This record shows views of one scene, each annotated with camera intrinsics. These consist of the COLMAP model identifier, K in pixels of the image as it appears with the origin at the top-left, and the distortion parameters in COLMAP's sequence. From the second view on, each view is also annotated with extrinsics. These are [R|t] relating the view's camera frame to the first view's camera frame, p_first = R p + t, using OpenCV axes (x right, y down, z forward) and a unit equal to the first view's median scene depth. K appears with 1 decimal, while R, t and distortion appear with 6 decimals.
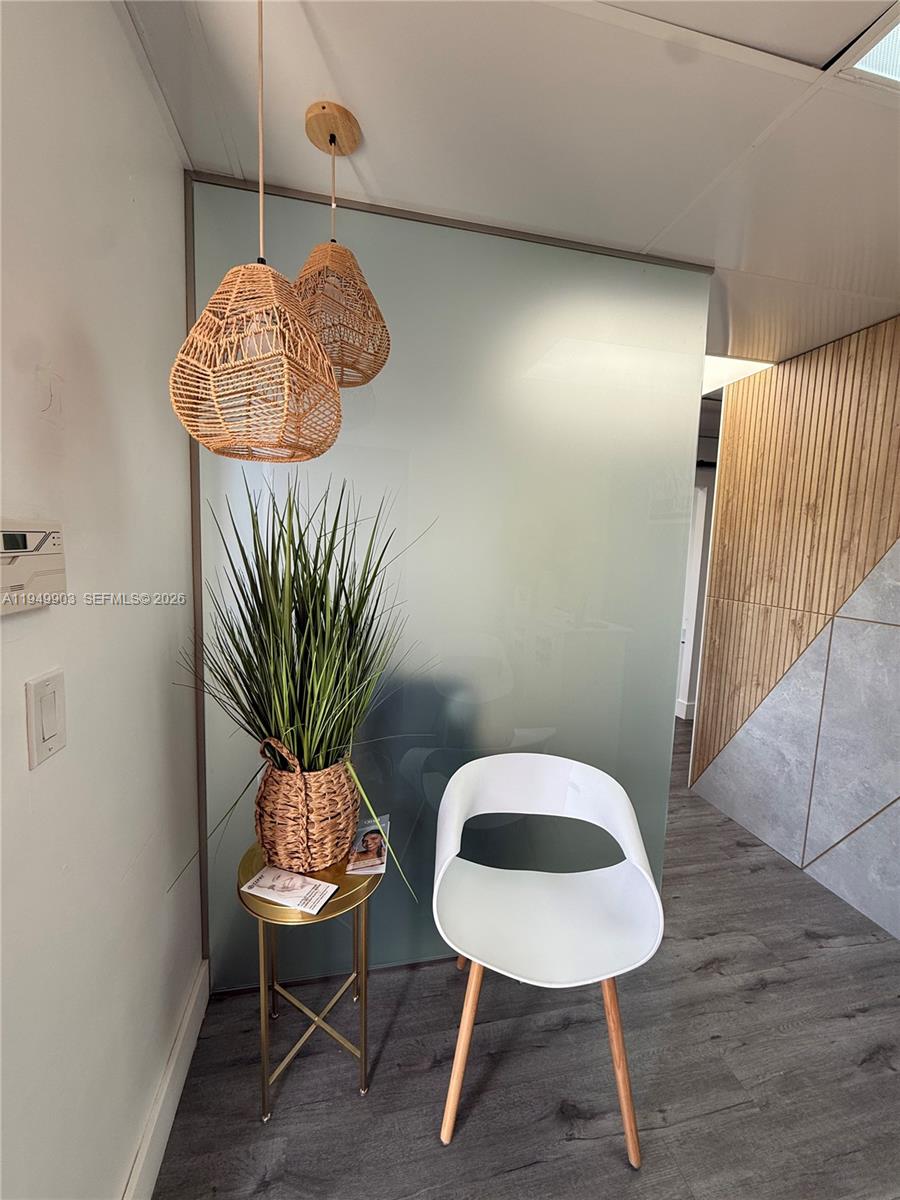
lens RADIAL K [[485.3, 0, 449.6], [0, 485.3, 597.8], [0, 0, 1]] dist [0.001339, 0.000193]
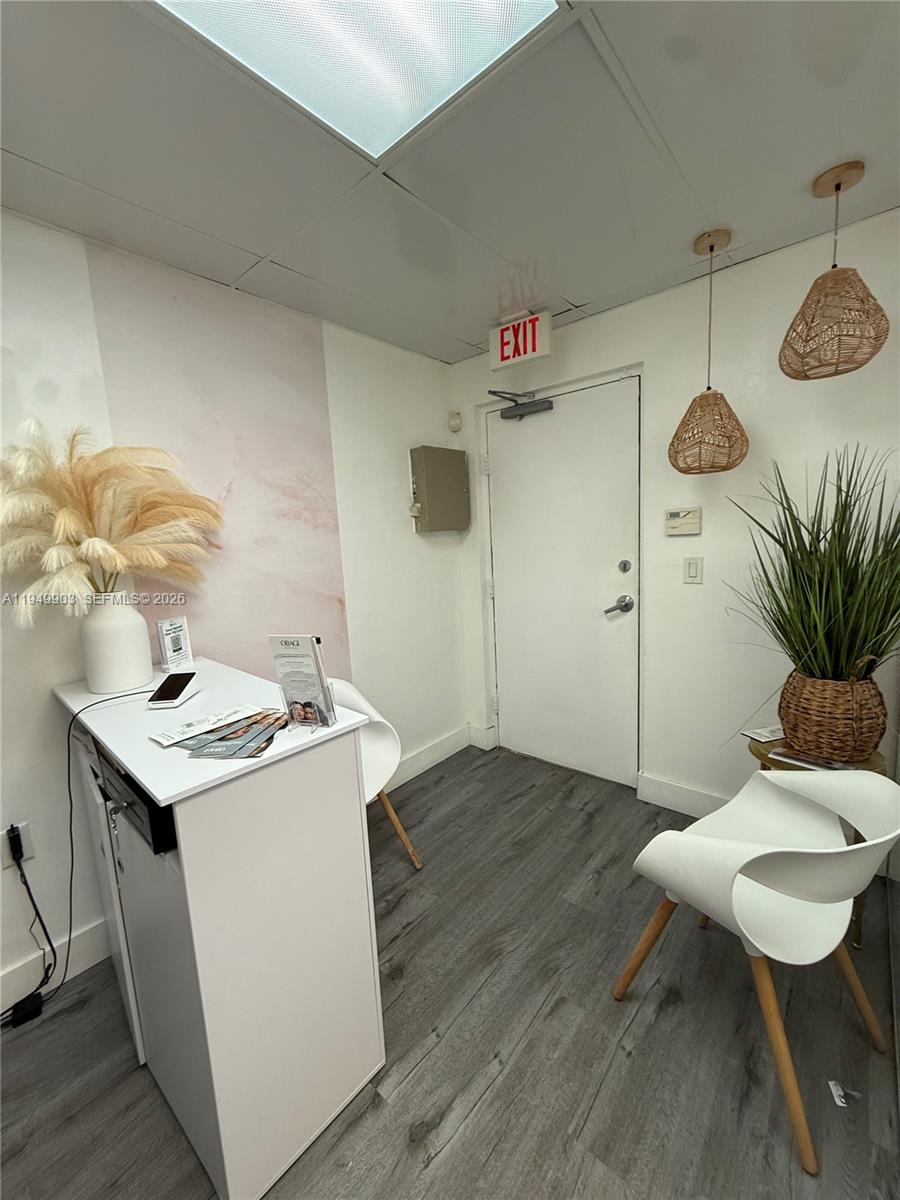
lens RADIAL K [[485.3, 0, 449.6], [0, 485.3, 602.2], [0, 0, 1]] dist [0.001339, 0.000193]
pose [[-0.804860, 0.098347, -0.585259, 1.398512], [-0.036821, 0.975998, 0.214644, -0.103325], [0.592321, 0.194308, -0.781920, 1.555717]]
